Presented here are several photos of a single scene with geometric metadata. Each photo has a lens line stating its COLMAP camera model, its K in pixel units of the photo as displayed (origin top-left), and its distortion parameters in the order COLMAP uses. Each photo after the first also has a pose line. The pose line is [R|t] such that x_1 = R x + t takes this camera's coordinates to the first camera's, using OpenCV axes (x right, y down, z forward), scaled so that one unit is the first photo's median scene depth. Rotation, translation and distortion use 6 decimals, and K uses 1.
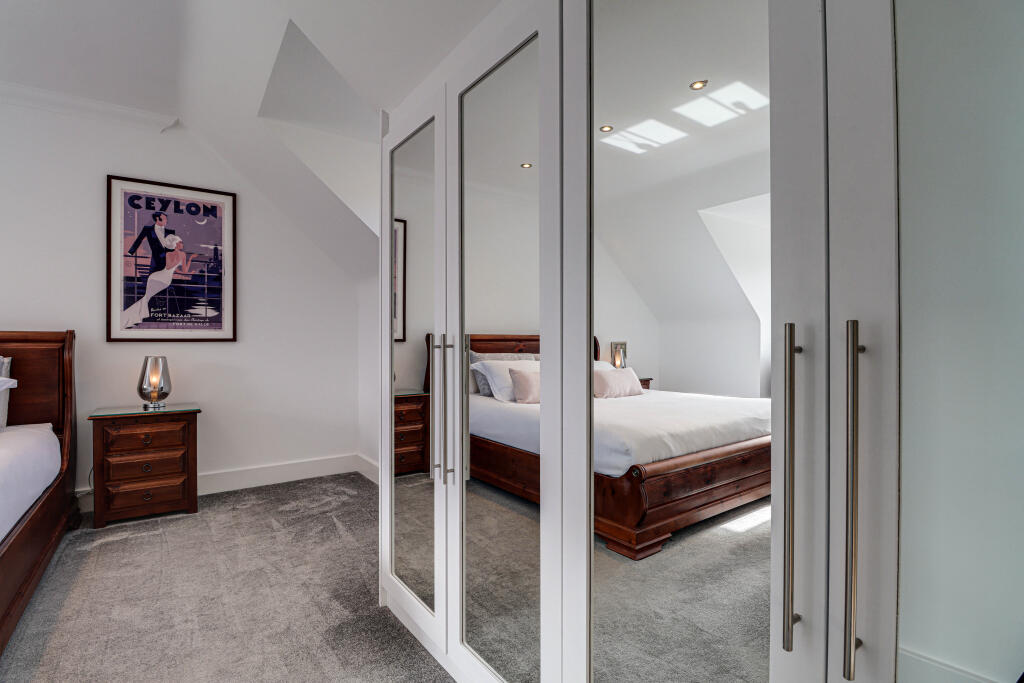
lens RADIAL K [[497.2, 0, 512.1], [0, 497.2, 337.3], [0, 0, 1]] dist [-0.000202, -0.012593]
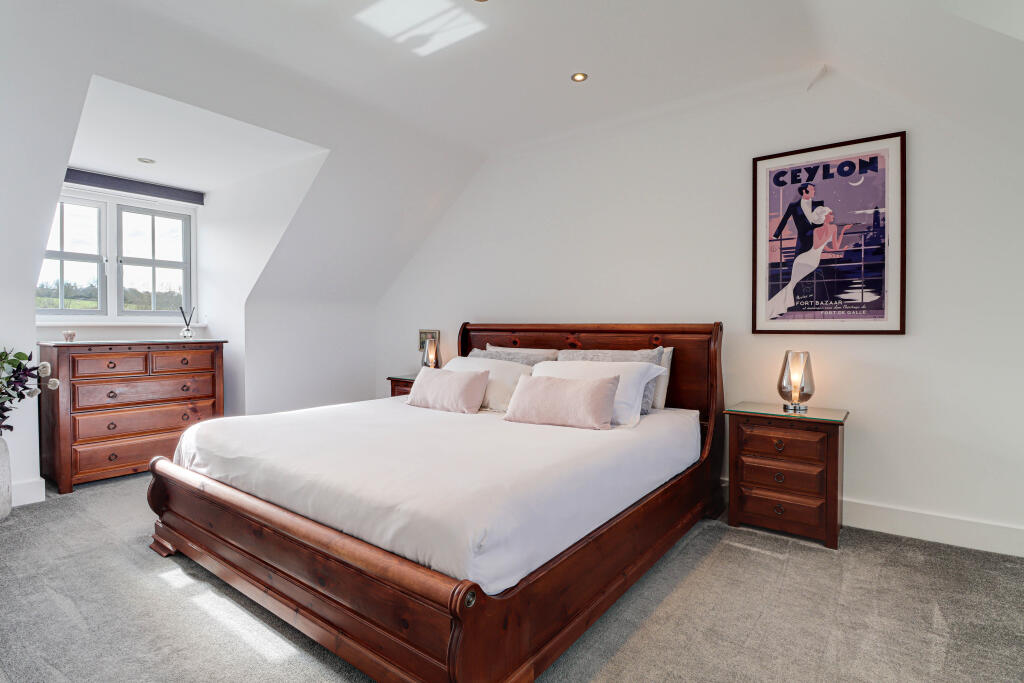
lens RADIAL K [[497.2, 0, 512.1], [0, 497.2, 337.3], [0, 0, 1]] dist [-0.000202, -0.012593]
pose [[0.296418, 0.018527, -0.954879, -0.035950], [0.004413, 0.999775, 0.020768, -0.005596], [0.955048, -0.010370, 0.296270, 0.257935]]
